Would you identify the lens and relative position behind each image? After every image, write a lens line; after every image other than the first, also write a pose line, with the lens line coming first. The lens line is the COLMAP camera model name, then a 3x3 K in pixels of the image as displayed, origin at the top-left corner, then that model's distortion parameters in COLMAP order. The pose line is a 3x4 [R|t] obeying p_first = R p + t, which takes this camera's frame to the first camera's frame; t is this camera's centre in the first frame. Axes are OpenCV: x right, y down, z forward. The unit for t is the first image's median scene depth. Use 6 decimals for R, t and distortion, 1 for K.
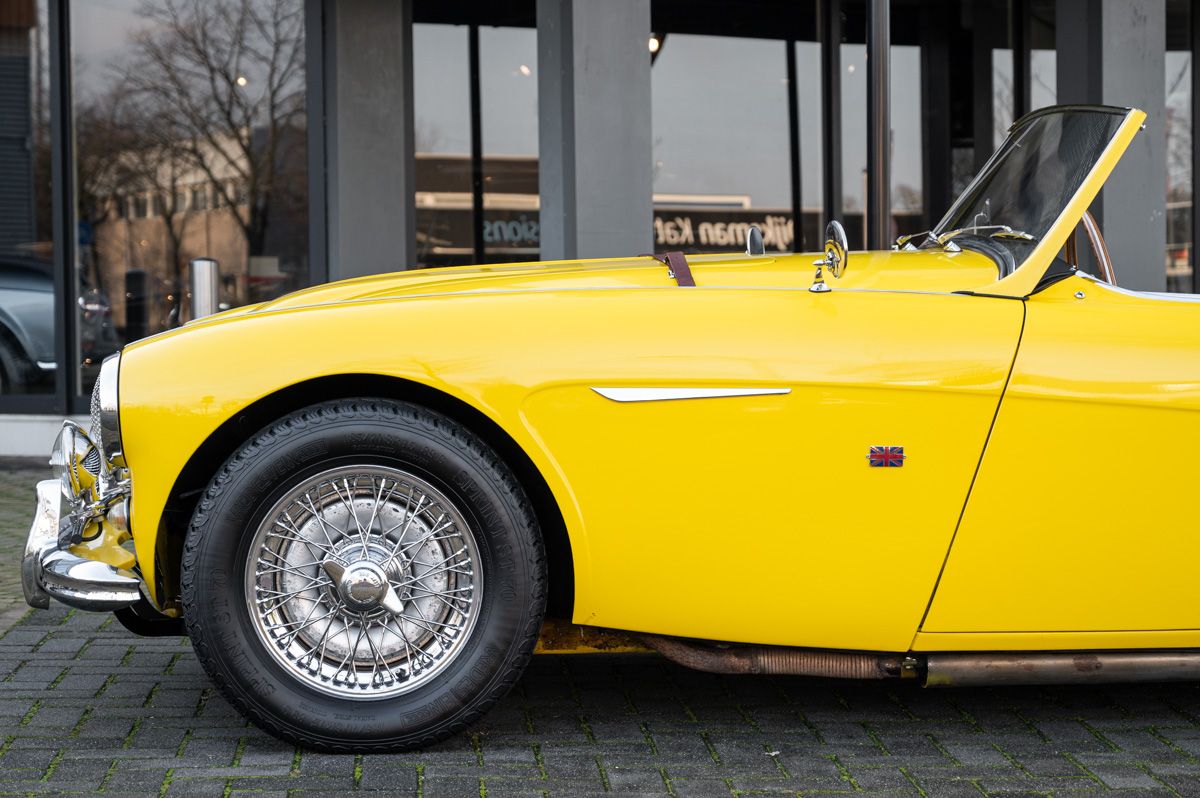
lens RADIAL K [[2683.6, 0, 529.9], [0, 2683.6, 470.3], [0, 0, 1]] dist [0.004352, 0.447259]
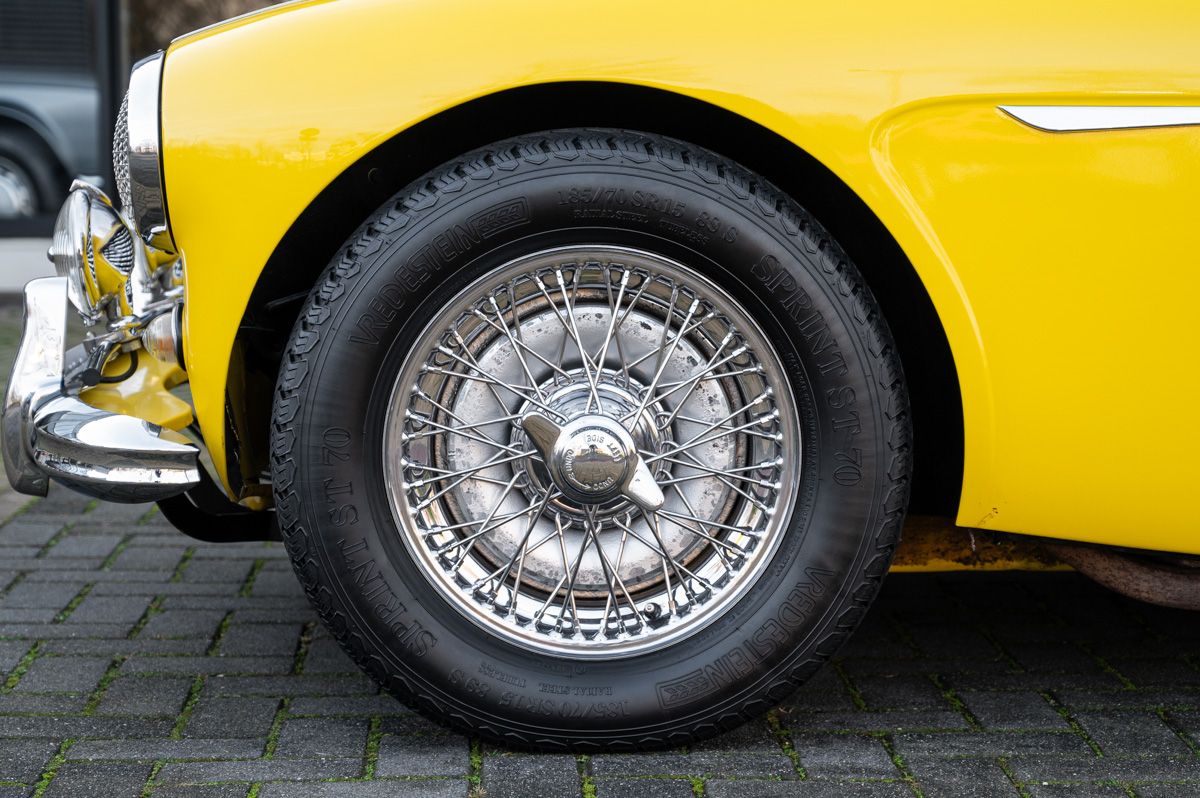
lens RADIAL K [[2683.6, 0, 529.9], [0, 2683.6, 470.3], [0, 0, 1]] dist [0.004352, 0.447259]
pose [[0.999685, 0.002742, -0.024959, -0.060452], [-0.001492, 0.998750, 0.049963, 0.016989], [0.025065, -0.049910, 0.998439, 0.430129]]
